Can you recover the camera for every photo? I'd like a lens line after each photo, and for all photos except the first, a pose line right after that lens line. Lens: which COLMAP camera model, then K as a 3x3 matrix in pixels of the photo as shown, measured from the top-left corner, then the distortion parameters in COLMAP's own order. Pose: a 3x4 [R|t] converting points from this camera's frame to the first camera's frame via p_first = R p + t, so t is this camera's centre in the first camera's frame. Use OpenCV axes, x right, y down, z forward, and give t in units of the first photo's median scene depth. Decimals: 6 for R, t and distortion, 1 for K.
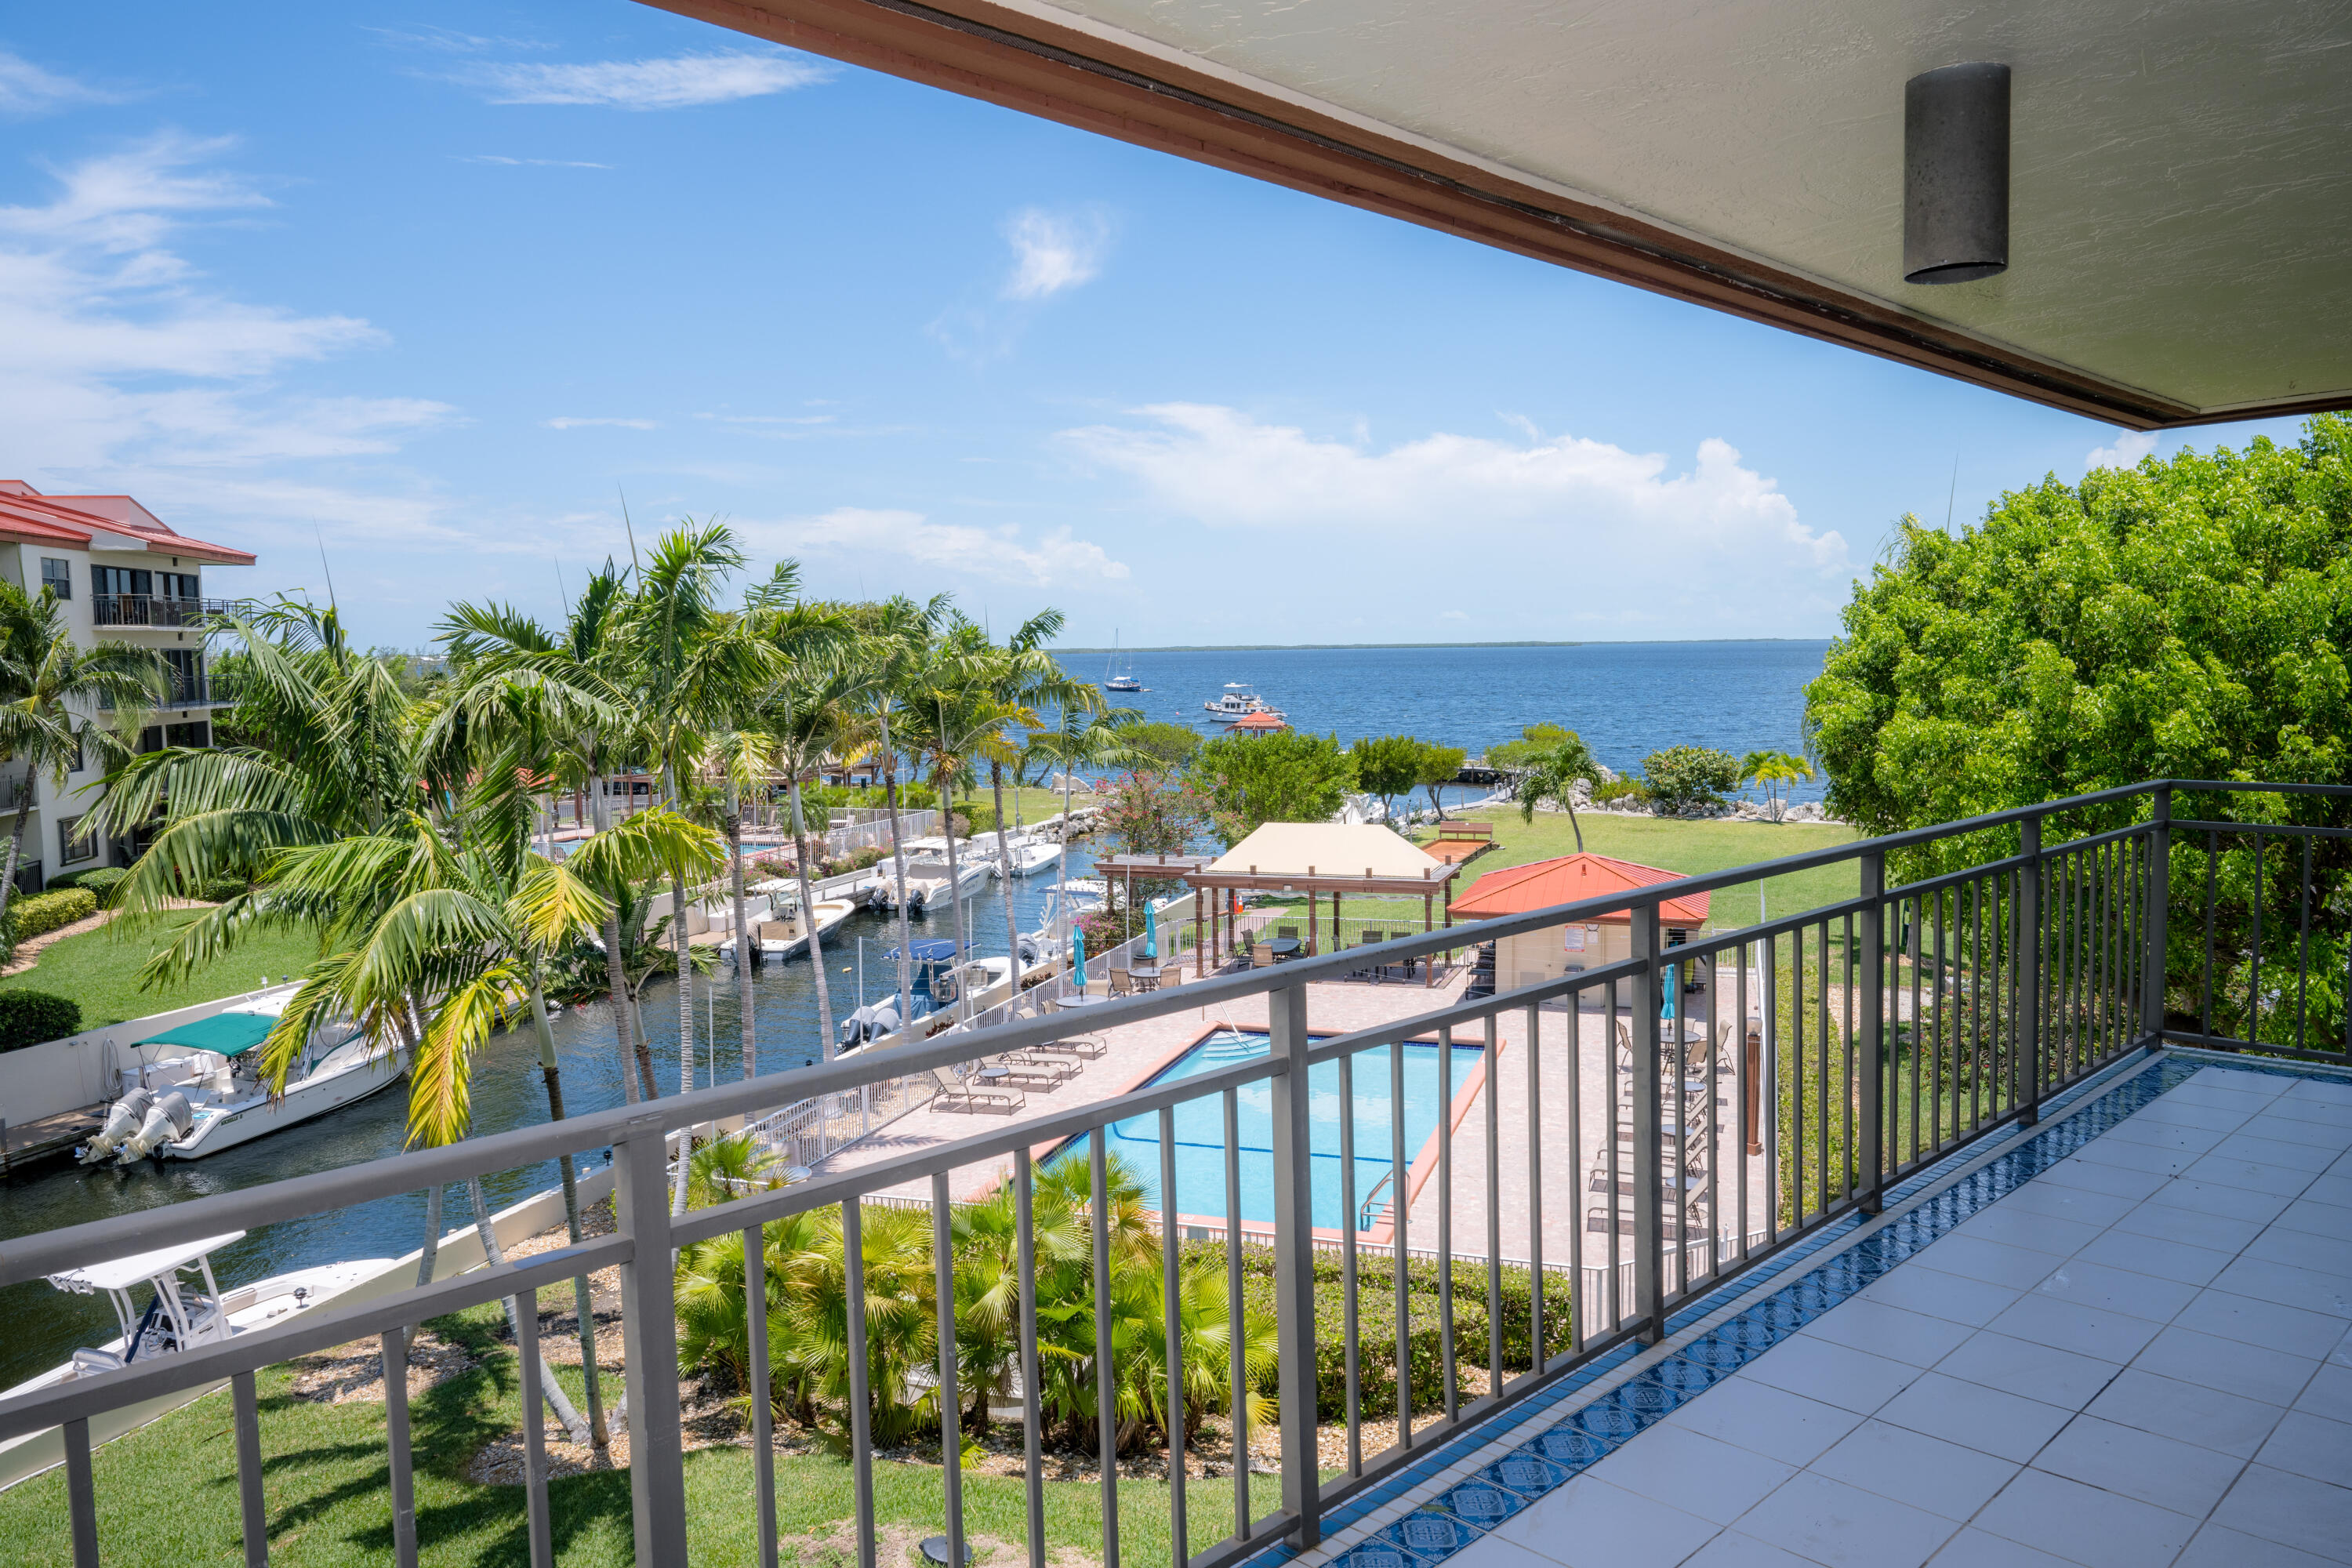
lens RADIAL K [[1653.8, 0, 1176.0], [0, 1653.8, 784.0], [0, 0, 1]] dist [0.001344, 0.000786]
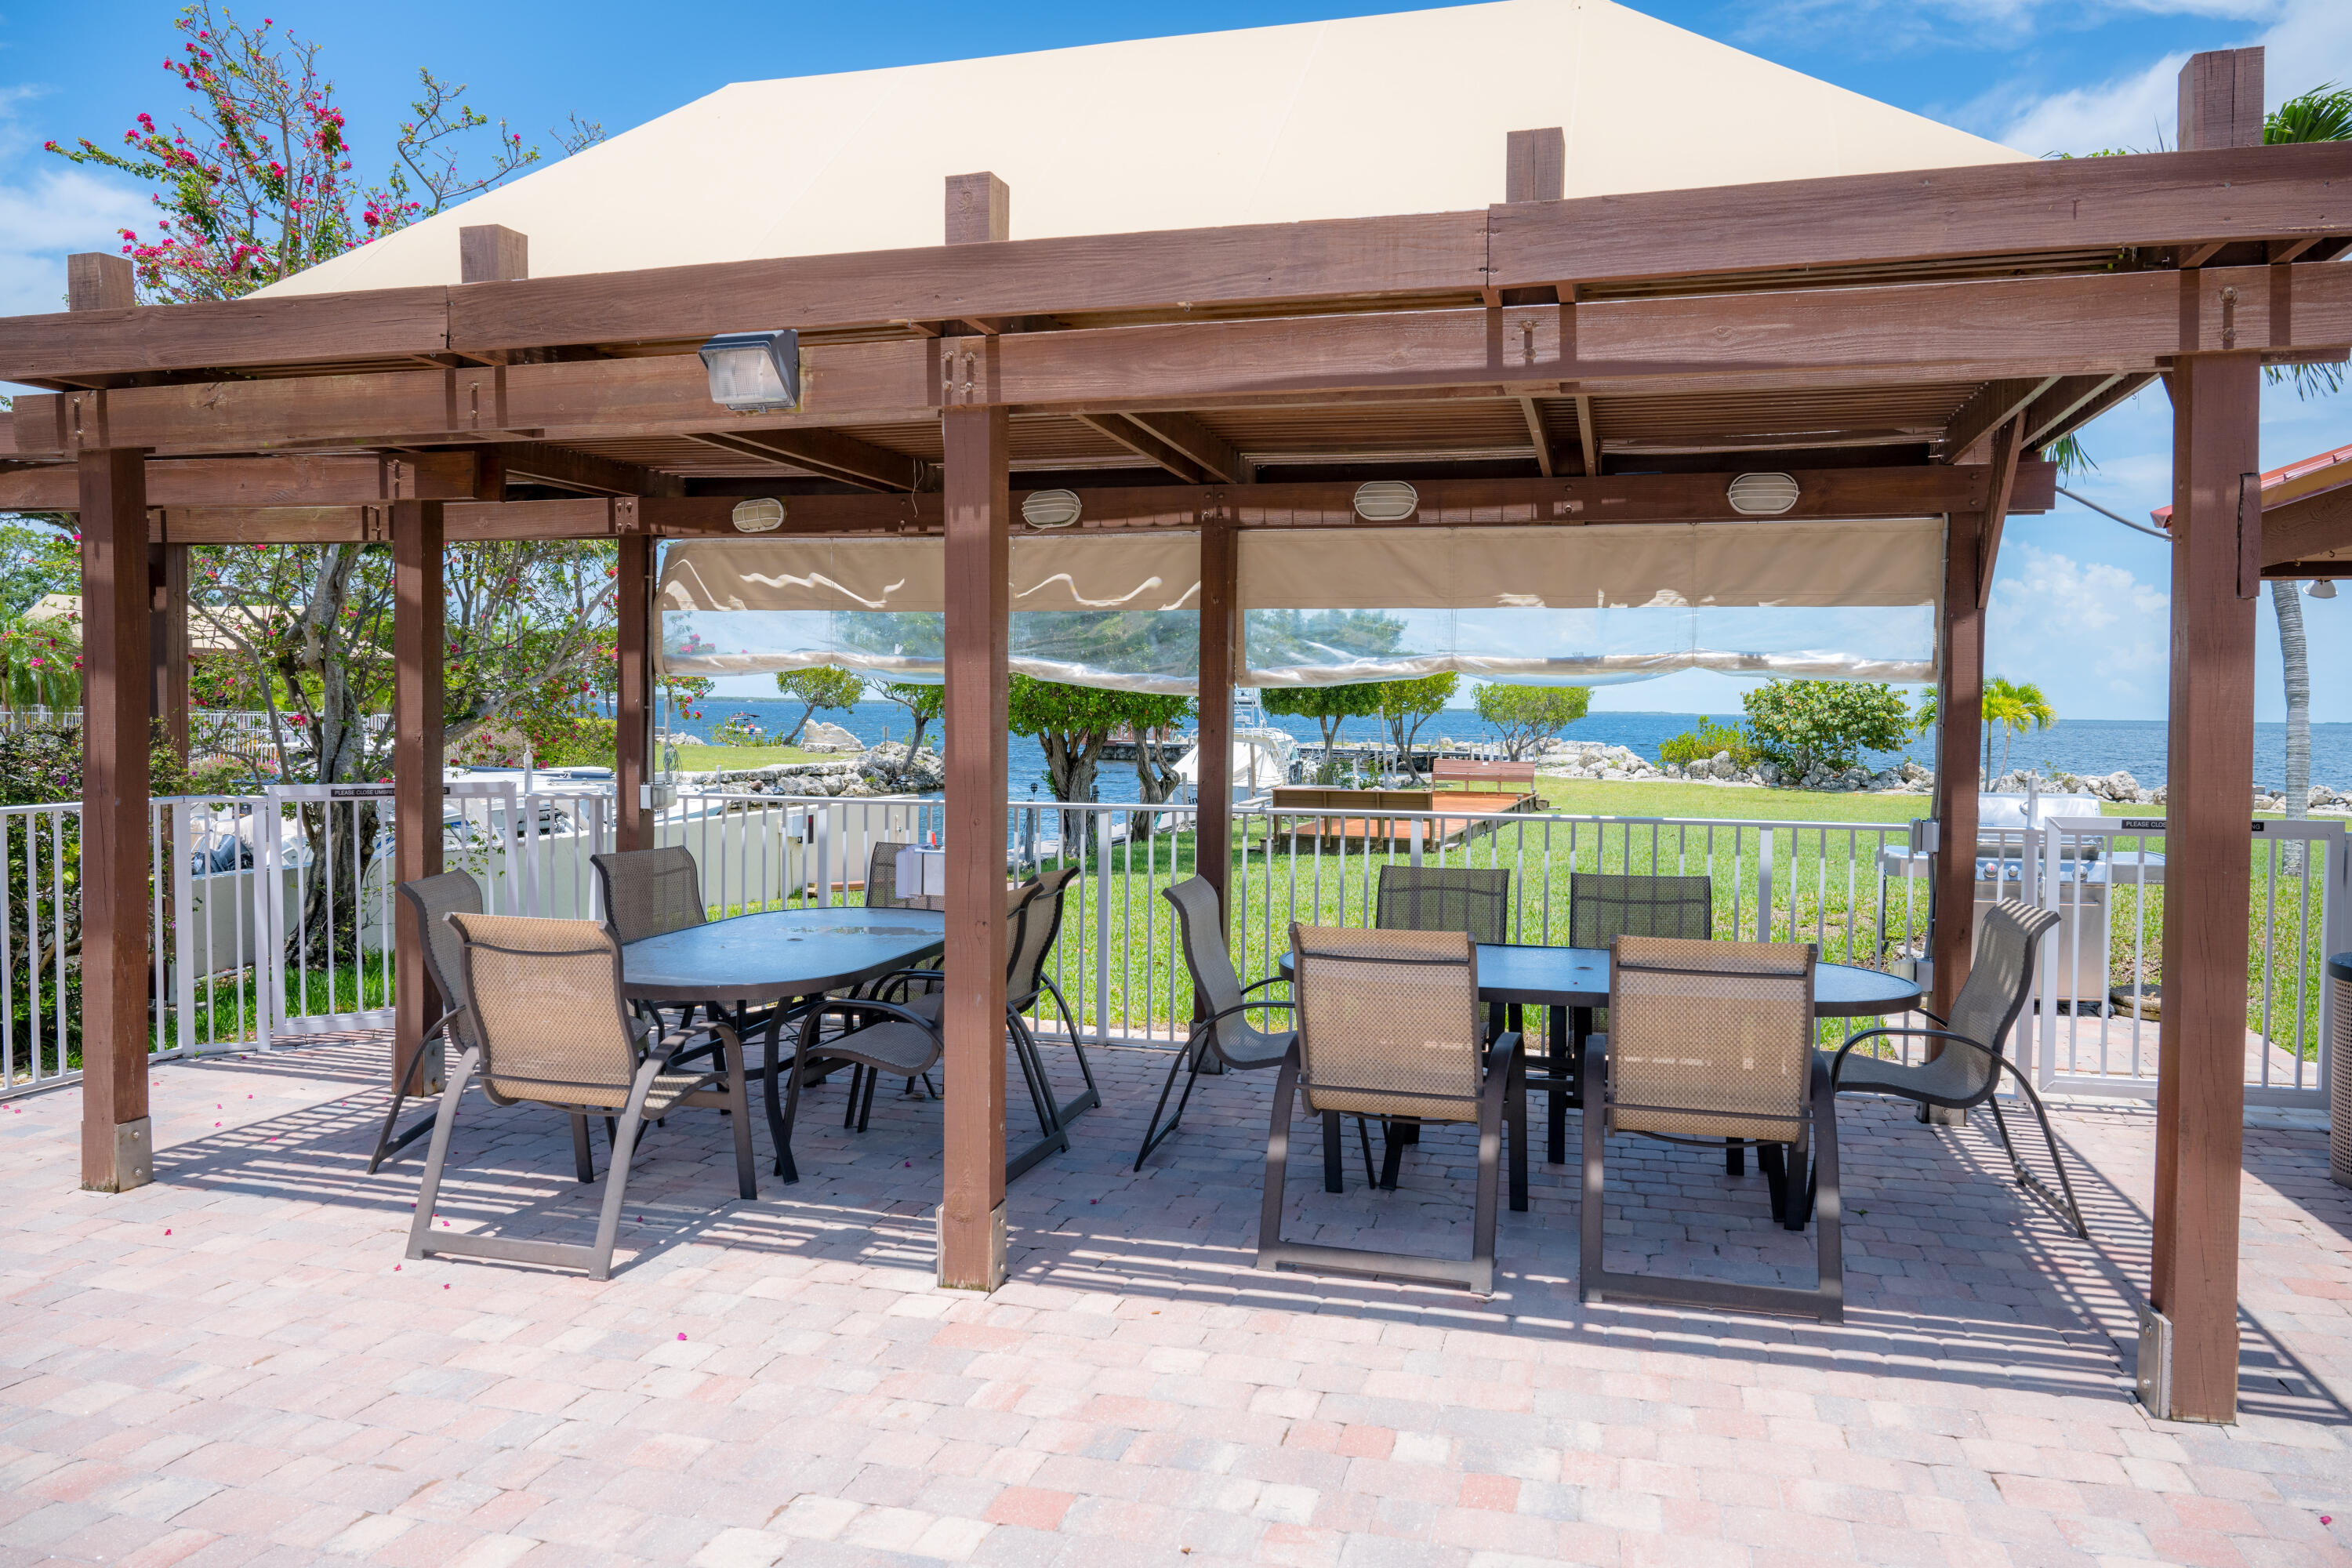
lens RADIAL K [[1591.0, 0, 1176.0], [0, 1591.0, 784.0], [0, 0, 1]] dist [0.001254, -0.000185]
pose [[0.998243, 0.024393, 0.053994, 0.073364], [-0.022469, 0.999101, -0.035960, 0.074261], [-0.054823, 0.034684, 0.997894, 0.730584]]
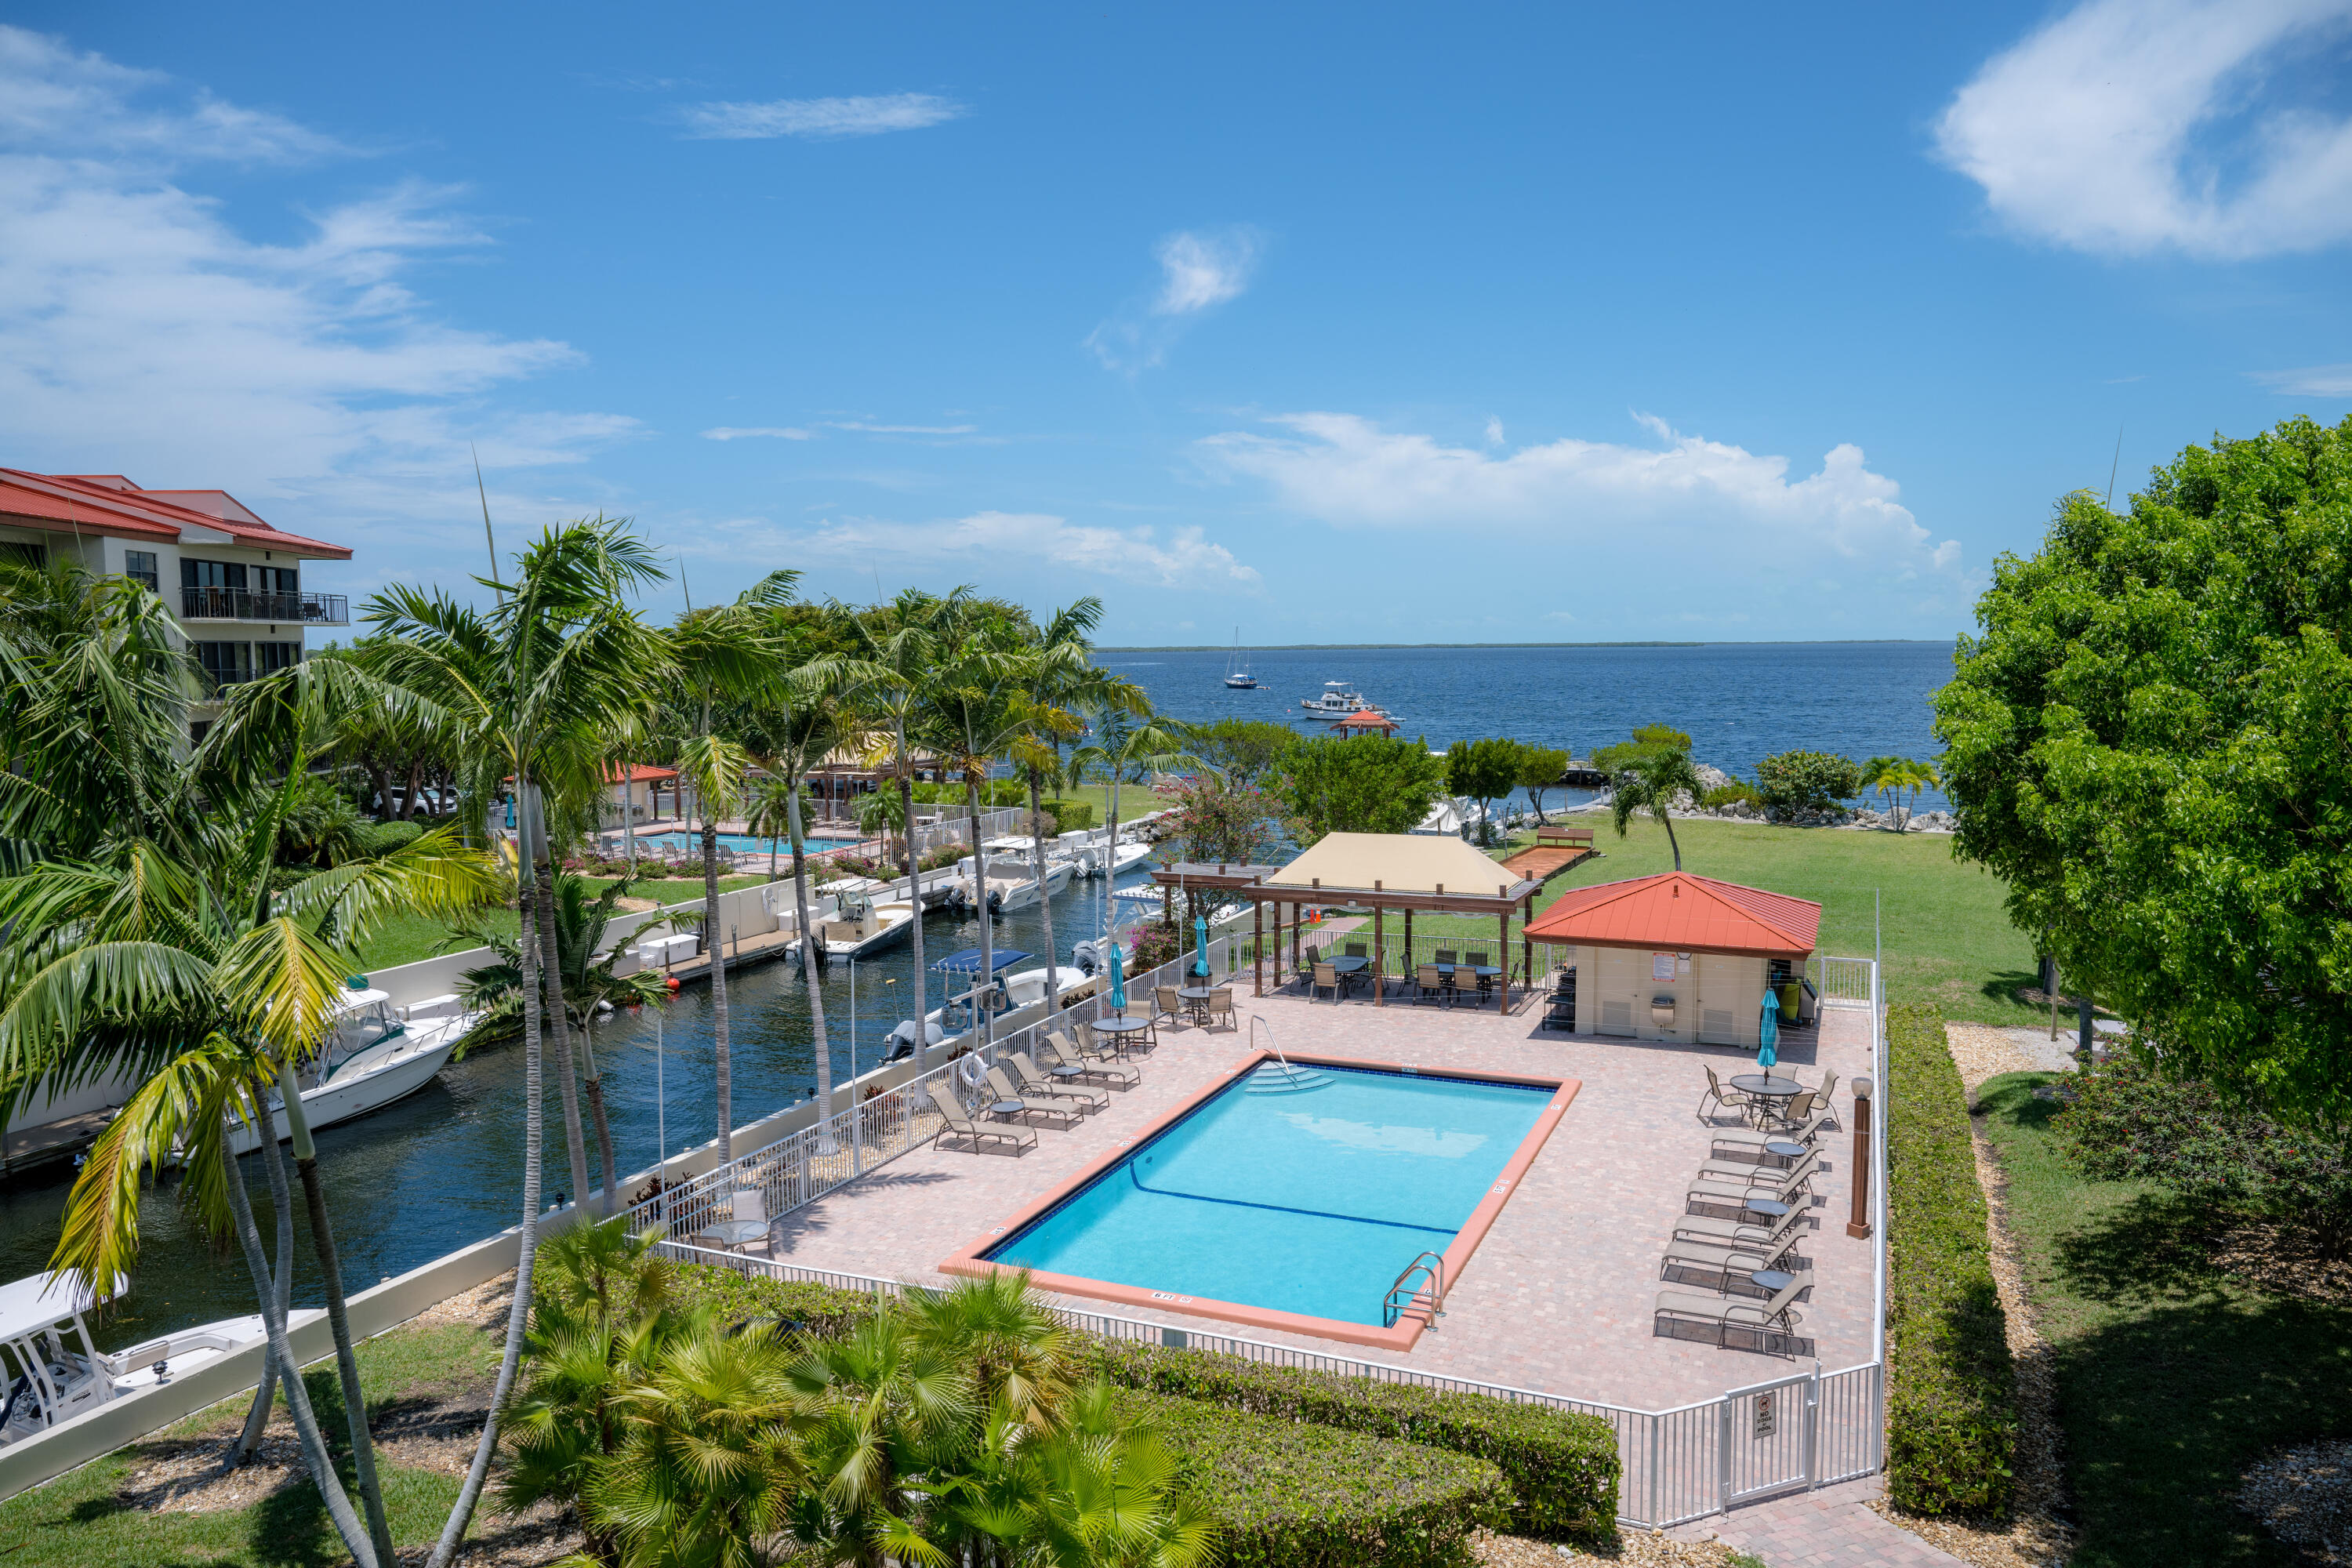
lens RADIAL K [[1591.0, 0, 1176.0], [0, 1591.0, 784.0], [0, 0, 1]] dist [0.001254, -0.000185]
pose [[0.996752, 0.011495, -0.079713, 0.033789], [-0.011144, 0.999926, 0.004845, -0.006457], [0.079763, -0.003941, 0.996806, 0.086532]]
